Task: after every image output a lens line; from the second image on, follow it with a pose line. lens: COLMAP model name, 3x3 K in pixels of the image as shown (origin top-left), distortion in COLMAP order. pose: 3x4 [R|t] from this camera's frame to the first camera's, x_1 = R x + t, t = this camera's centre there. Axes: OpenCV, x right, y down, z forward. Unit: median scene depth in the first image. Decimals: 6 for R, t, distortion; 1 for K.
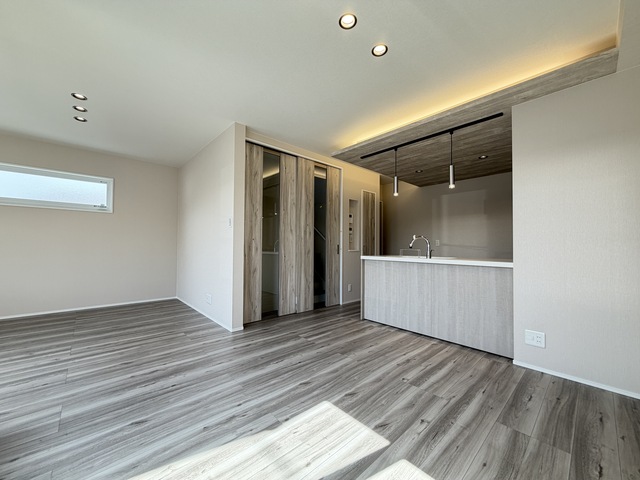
lens RADIAL K [[254.3, 0, 318.3], [0, 254.3, 240.3], [0, 0, 1]] dist [-0.007024, -0.000327]
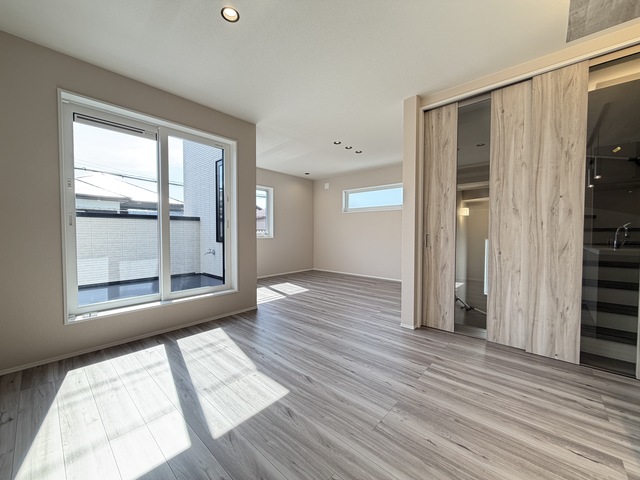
lens RADIAL K [[254.3, 0, 318.2], [0, 254.3, 239.1], [0, 0, 1]] dist [-0.007024, -0.000327]
pose [[0.089686, 0.018445, -0.995799, 0.568304], [0.019694, 0.999600, 0.020289, 0.009500], [0.995775, -0.021431, 0.089287, 0.608176]]
